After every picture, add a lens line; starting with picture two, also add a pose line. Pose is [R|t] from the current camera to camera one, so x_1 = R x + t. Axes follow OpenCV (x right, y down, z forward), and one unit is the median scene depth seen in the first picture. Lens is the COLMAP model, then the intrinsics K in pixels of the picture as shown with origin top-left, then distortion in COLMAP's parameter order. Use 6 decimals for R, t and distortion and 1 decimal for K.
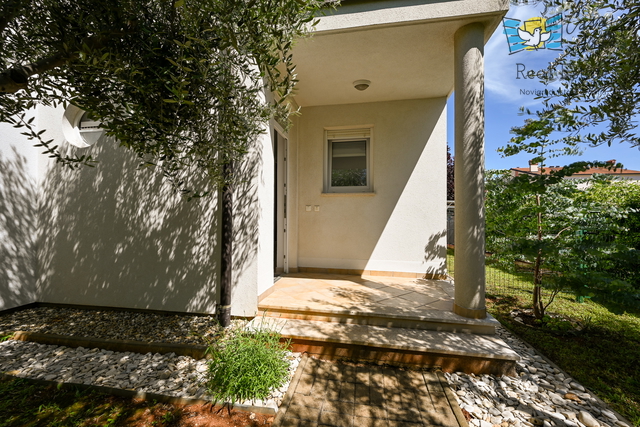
lens RADIAL K [[251.7, 0, 317.9], [0, 251.7, 217.3], [0, 0, 1]] dist [-0.003258, -0.000671]
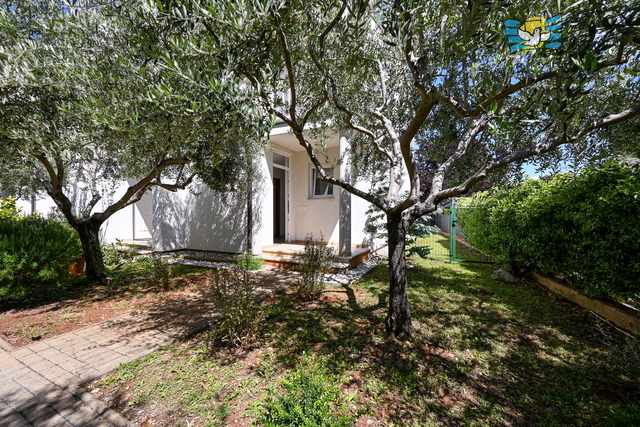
lens RADIAL K [[251.7, 0, 323.8], [0, 251.7, 213.4], [0, 0, 1]] dist [-0.003258, -0.000671]
pose [[0.966804, -0.004059, -0.255485, 0.872796], [0.007101, 0.999914, 0.010985, -0.019986], [0.255419, -0.012435, 0.966751, -1.085543]]
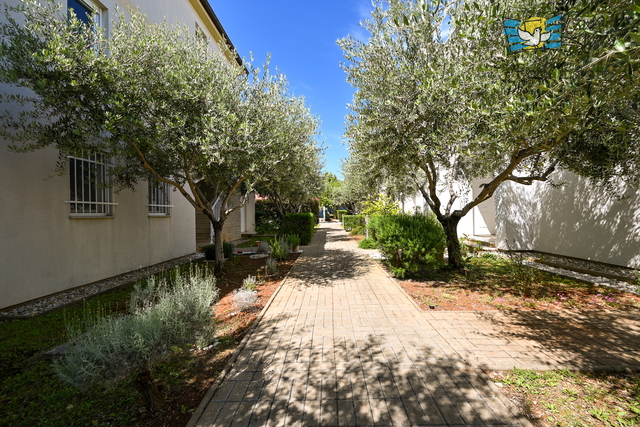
lens RADIAL K [[251.7, 0, 321.4], [0, 251.7, 210.7], [0, 0, 1]] dist [-0.003258, -0.000671]
pose [[0.147985, -0.014709, -0.988880, 0.765633], [0.029602, 0.999507, -0.010438, -0.022746], [0.988546, -0.027728, 0.148348, -1.143945]]
